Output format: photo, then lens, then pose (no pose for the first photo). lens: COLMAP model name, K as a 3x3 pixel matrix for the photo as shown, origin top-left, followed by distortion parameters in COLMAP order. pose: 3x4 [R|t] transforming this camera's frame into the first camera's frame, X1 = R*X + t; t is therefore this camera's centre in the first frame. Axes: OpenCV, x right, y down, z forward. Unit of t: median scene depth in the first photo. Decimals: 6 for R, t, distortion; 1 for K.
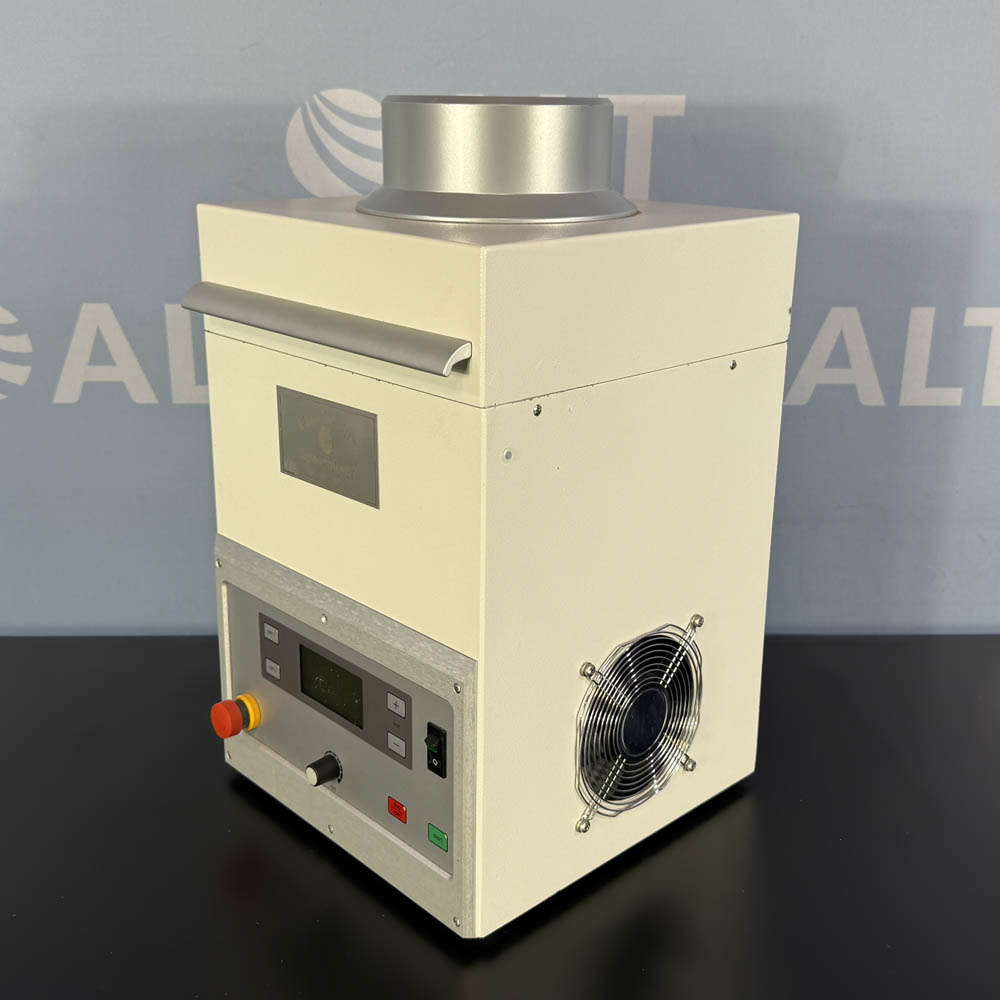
lens RADIAL K [[1206.6, 0, 505.1], [0, 1206.6, 504.3], [0, 0, 1]] dist [0.018506, 0.000000]
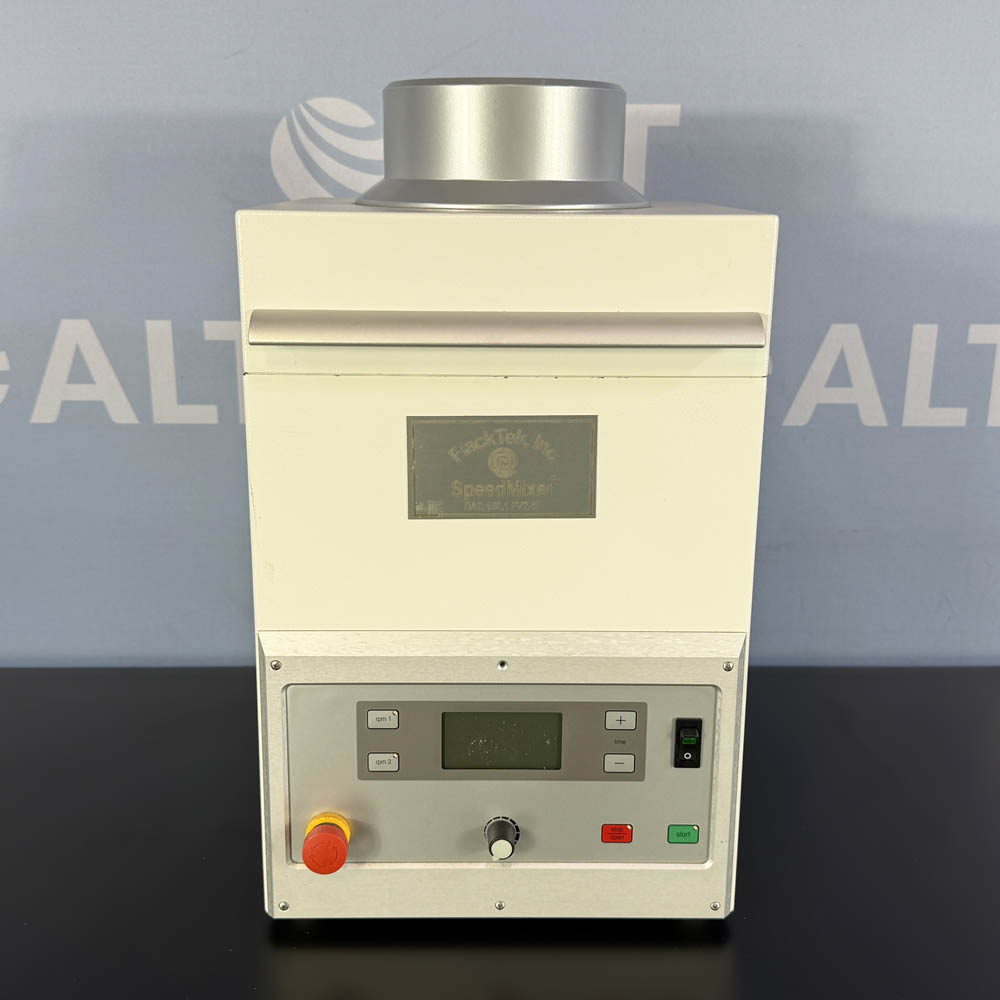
lens RADIAL K [[1206.6, 0, 492.8], [0, 1206.6, 497.9], [0, 0, 1]] dist [0.018506, 0.000000]
pose [[0.673906, -0.223417, 0.704227, -0.754044], [0.238192, 0.967987, 0.079159, -0.095868], [-0.699368, 0.114395, 0.705548, 0.375315]]
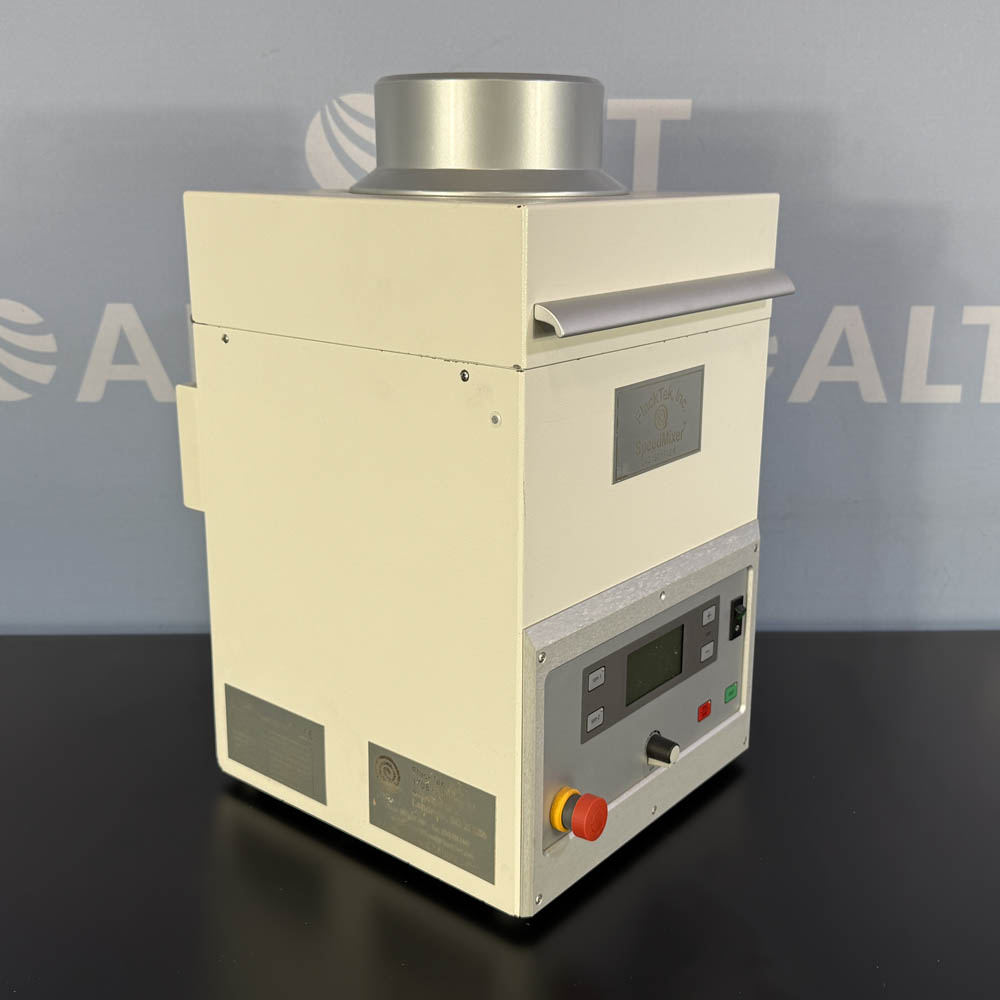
lens RADIAL K [[1206.6, 0, 505.8], [0, 1206.6, 498.0], [0, 0, 1]] dist [0.018506, 0.000000]
pose [[-0.130052, -0.307326, 0.942676, -1.062646], [0.297758, 0.894760, 0.332784, -0.353760], [-0.945741, 0.323968, -0.024856, 1.134462]]
